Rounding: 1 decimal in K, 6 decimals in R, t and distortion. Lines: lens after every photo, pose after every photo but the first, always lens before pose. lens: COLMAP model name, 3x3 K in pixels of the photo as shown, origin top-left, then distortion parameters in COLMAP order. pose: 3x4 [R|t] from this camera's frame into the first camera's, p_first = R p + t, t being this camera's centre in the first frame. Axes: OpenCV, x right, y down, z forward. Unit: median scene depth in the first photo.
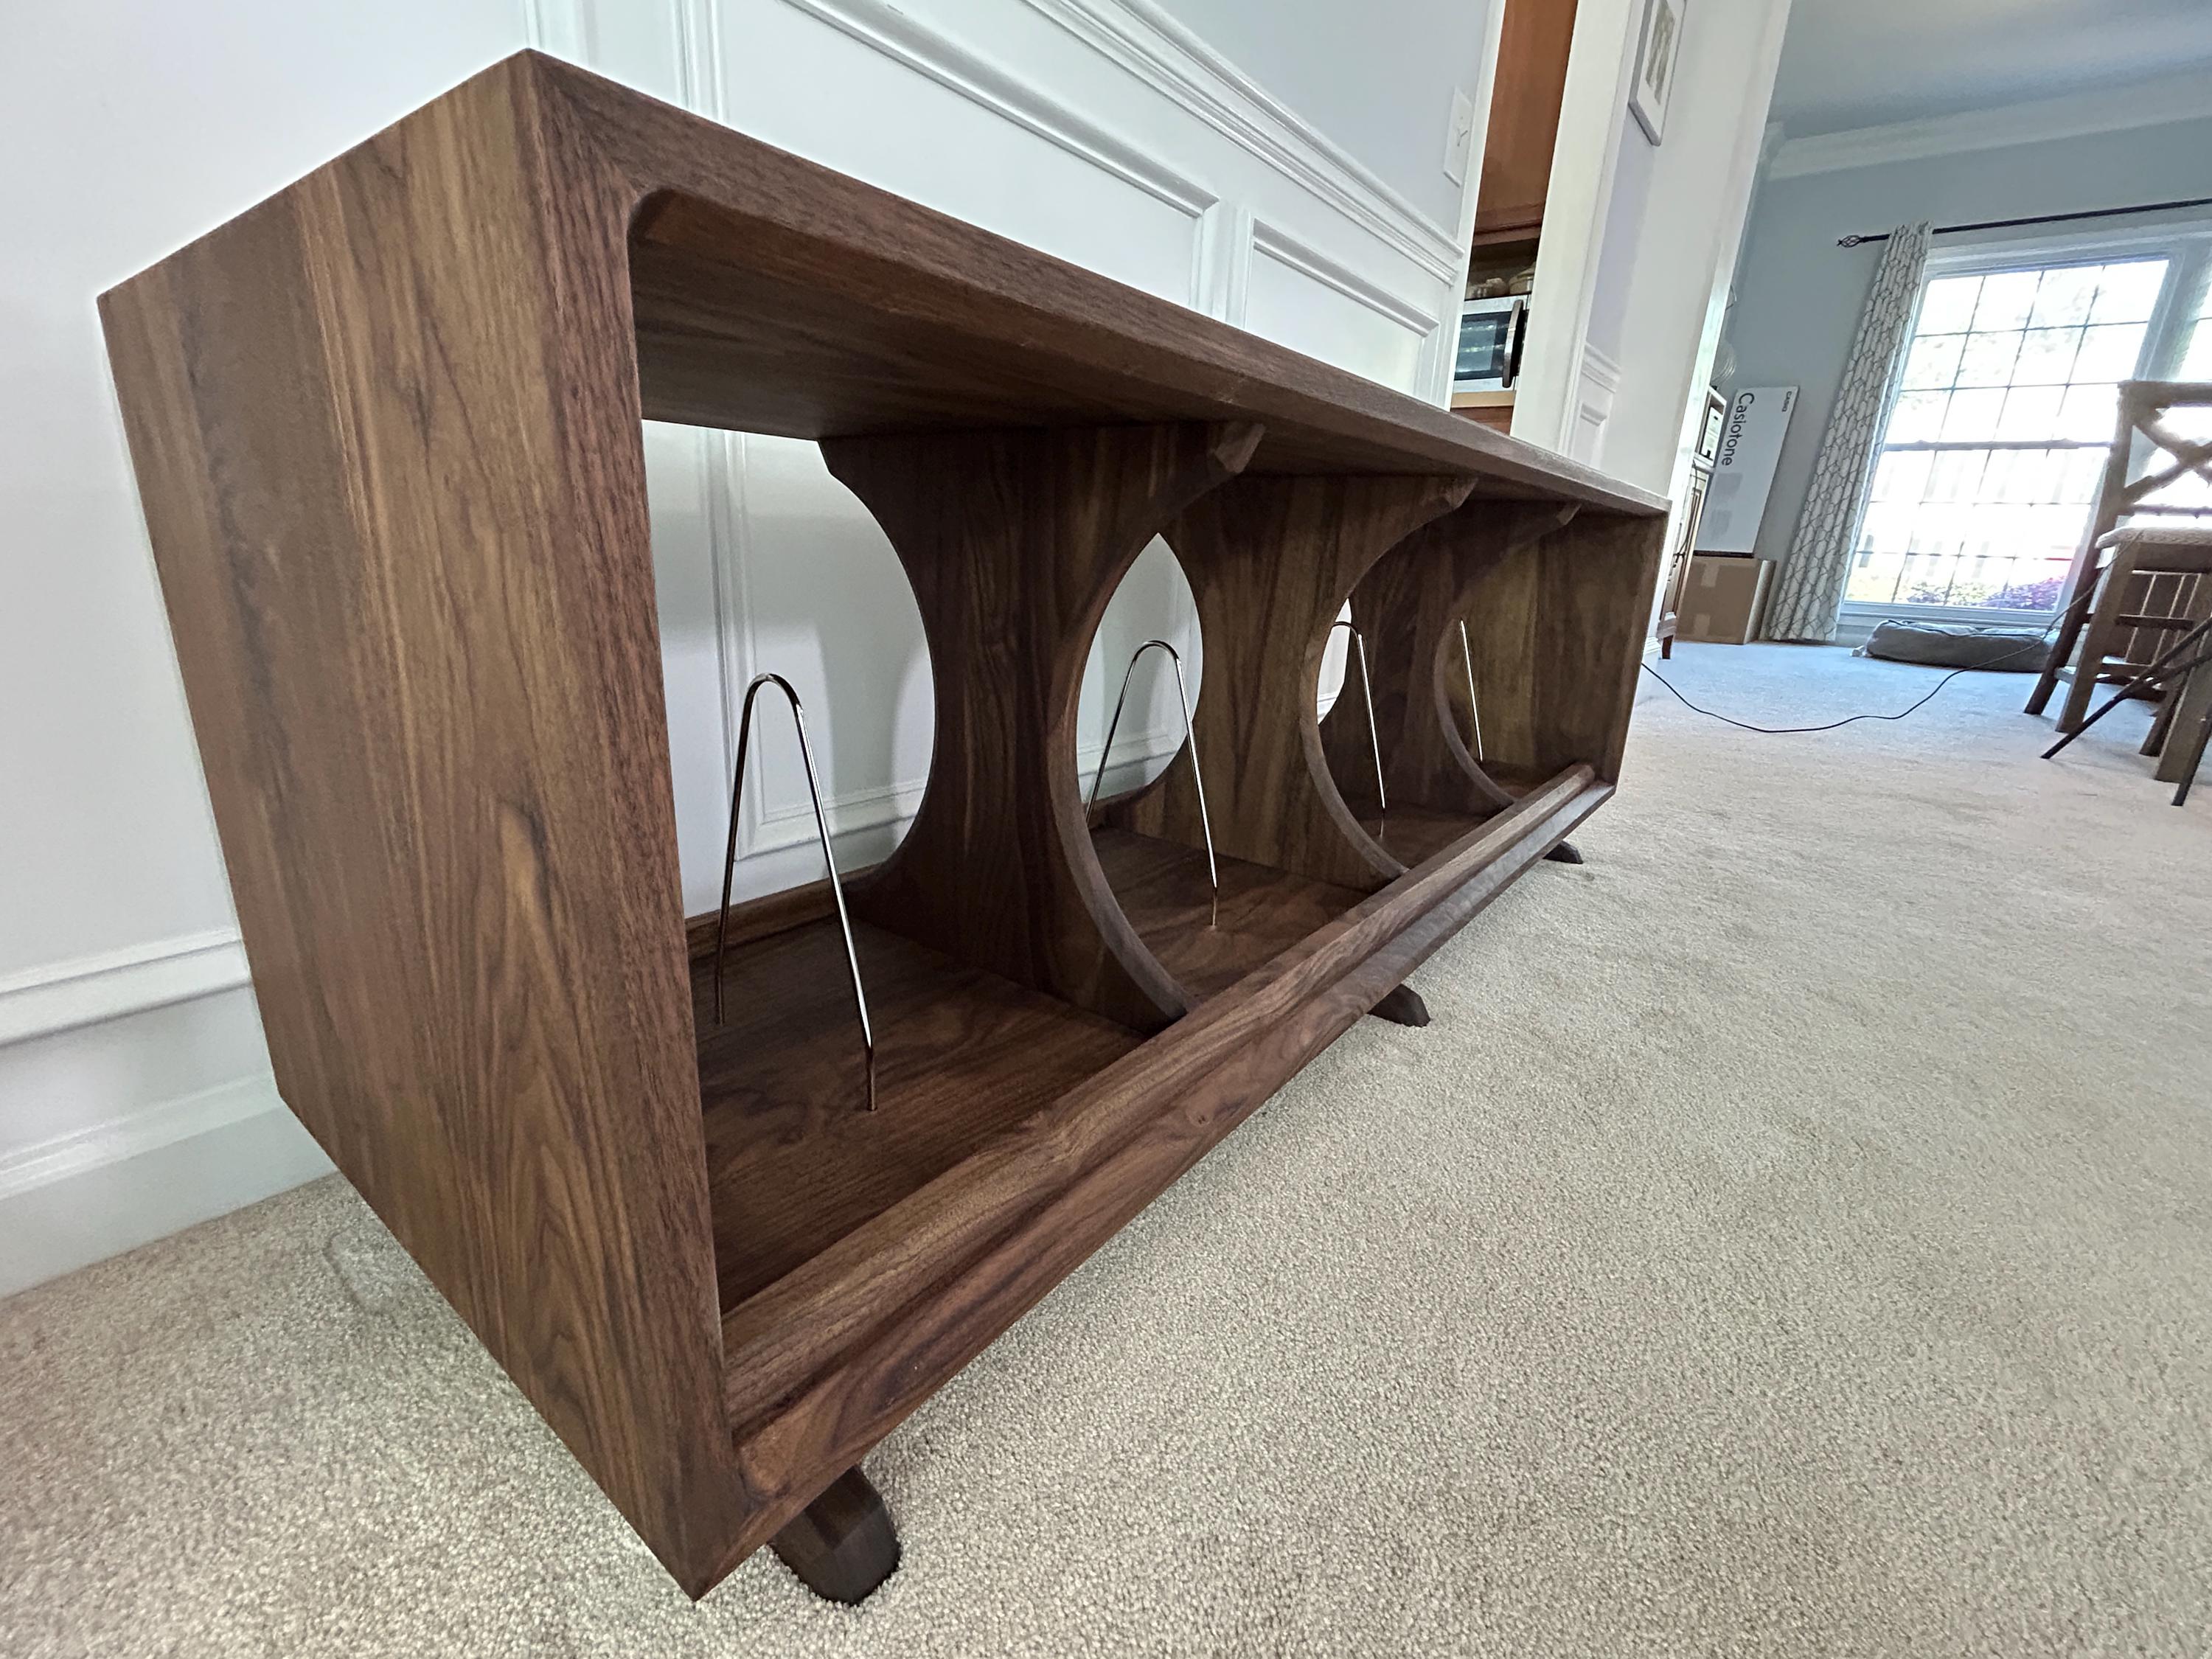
lens RADIAL K [[954.0, 0, 1099.7], [0, 954.0, 829.5], [0, 0, 1]] dist [0.001397, -0.000862]
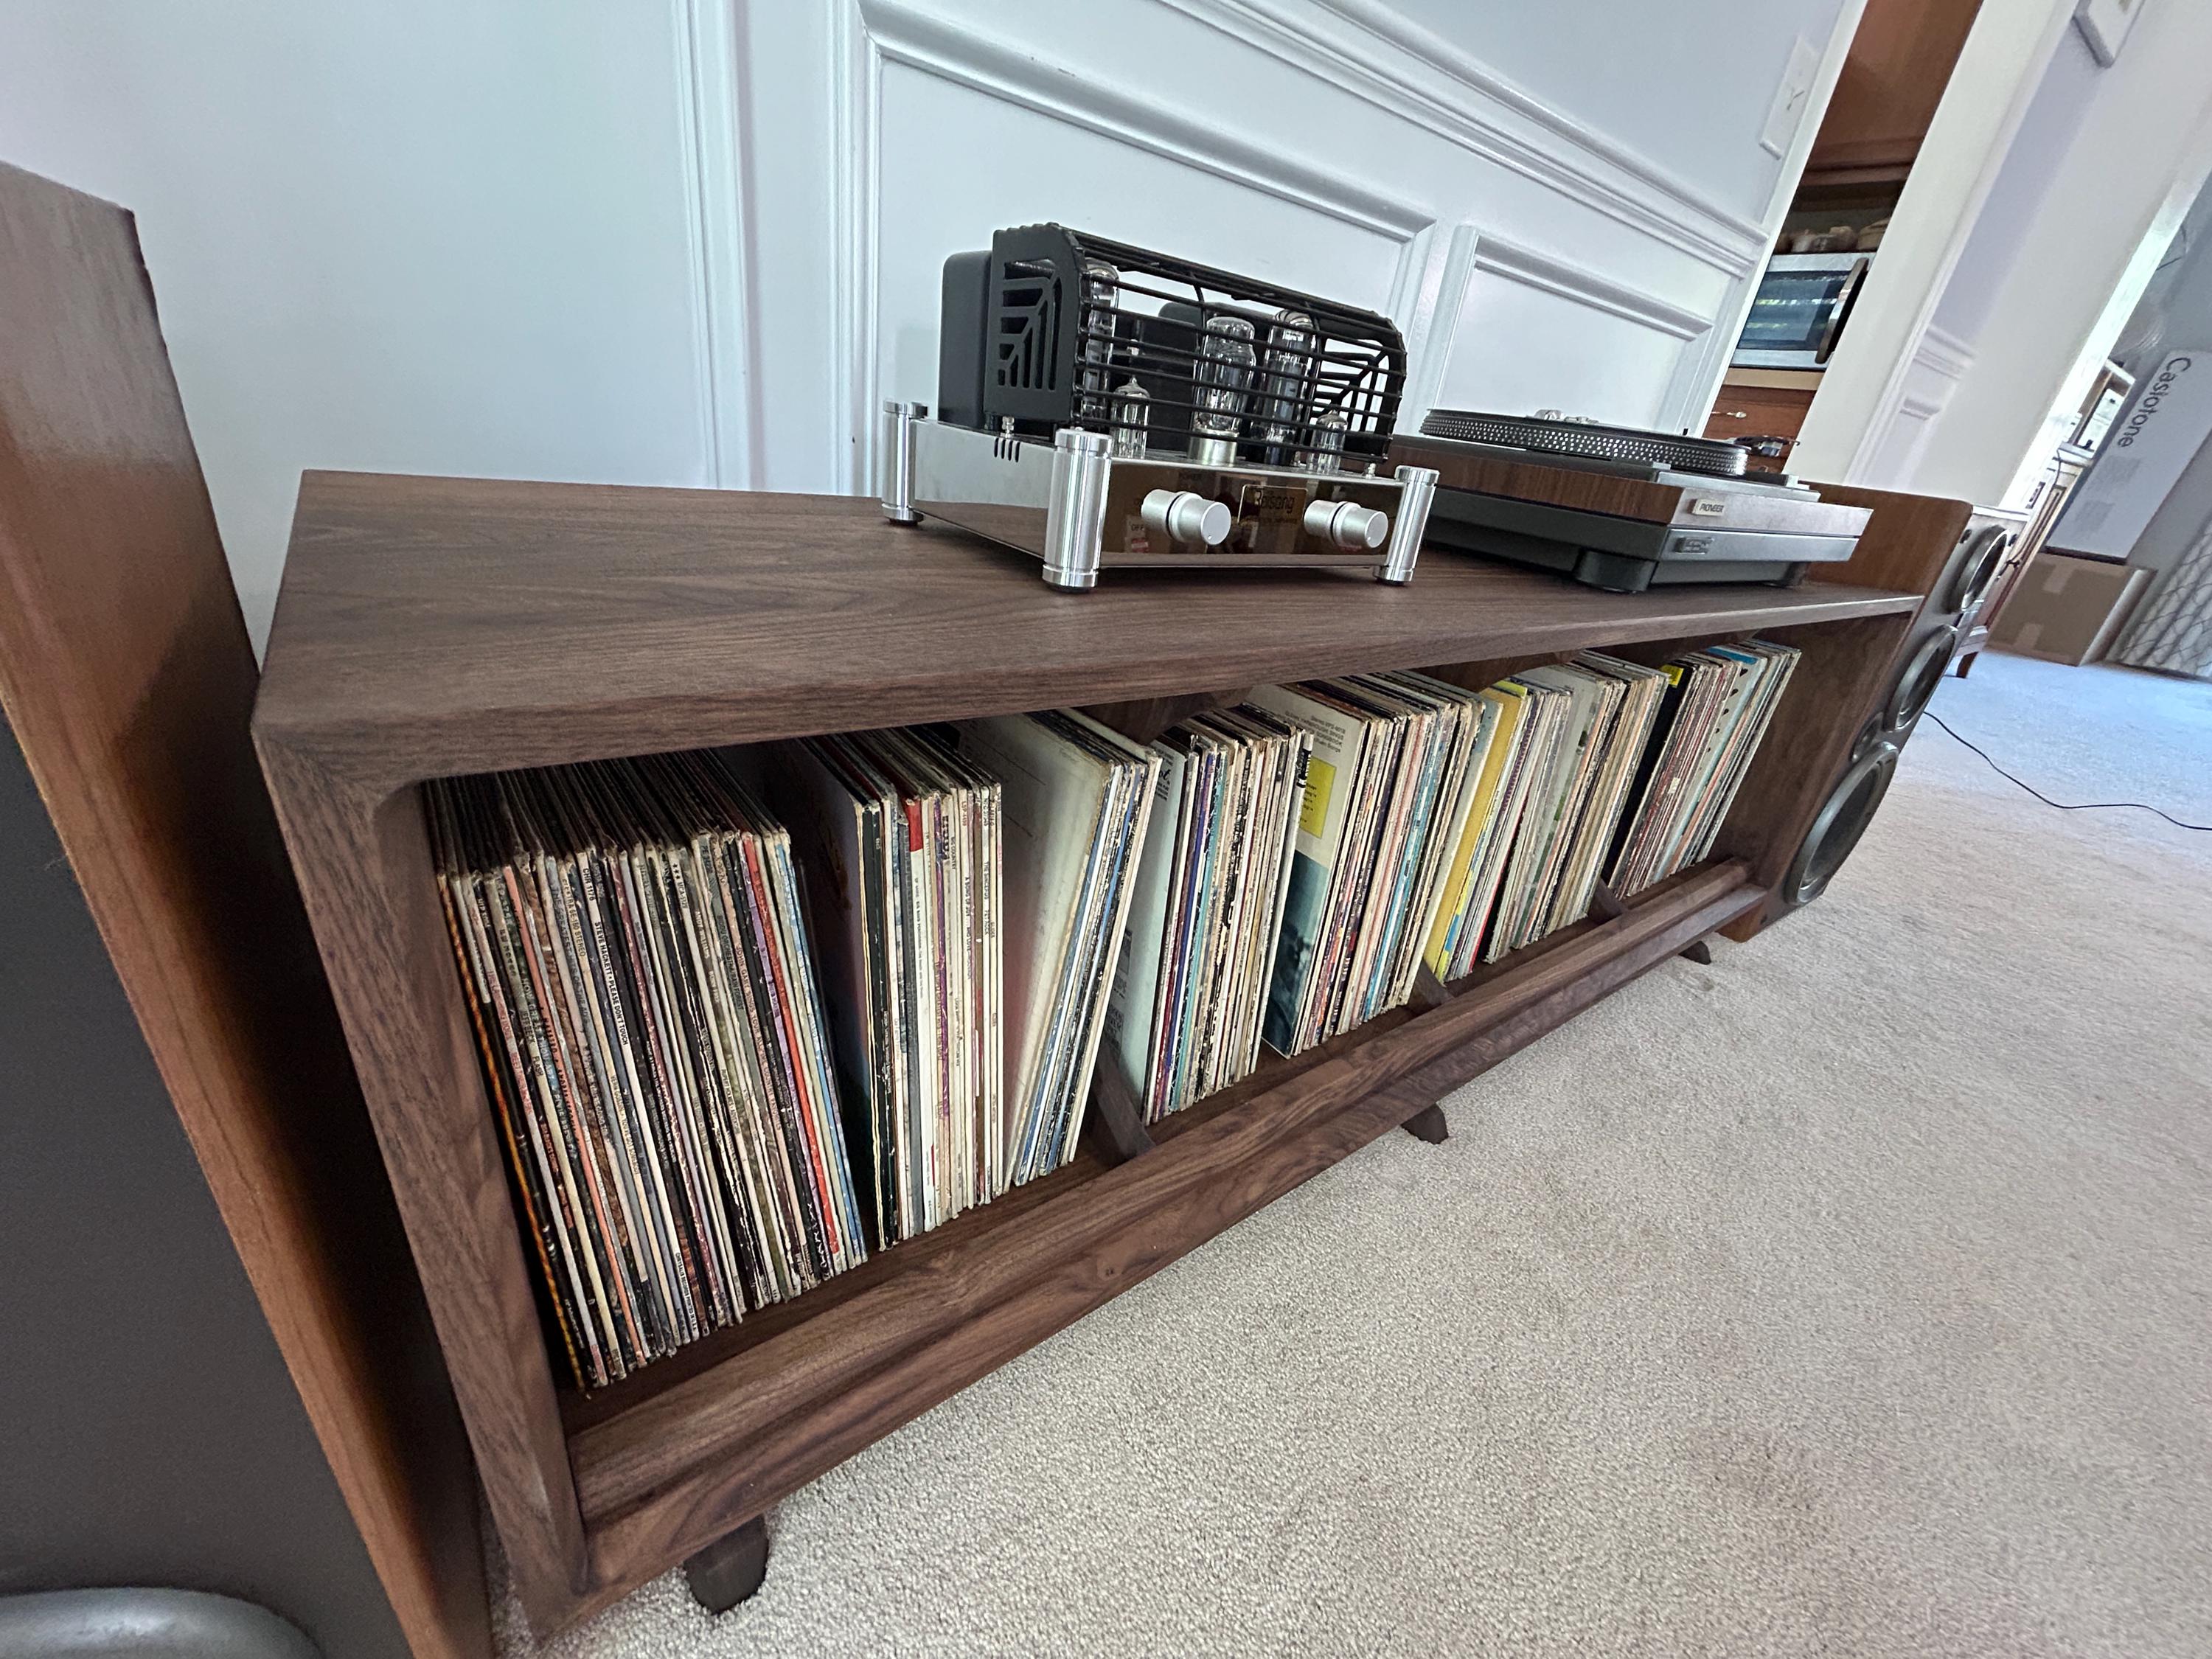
lens RADIAL K [[884.6, 0, 1103.6], [0, 884.6, 831.3], [0, 0, 1]] dist [-0.001571, 0.000950]
pose [[0.960749, 0.182771, -0.208702, 0.131163], [-0.152661, 0.976462, 0.152372, -0.208948], [0.231638, -0.114530, 0.966036, 0.038690]]
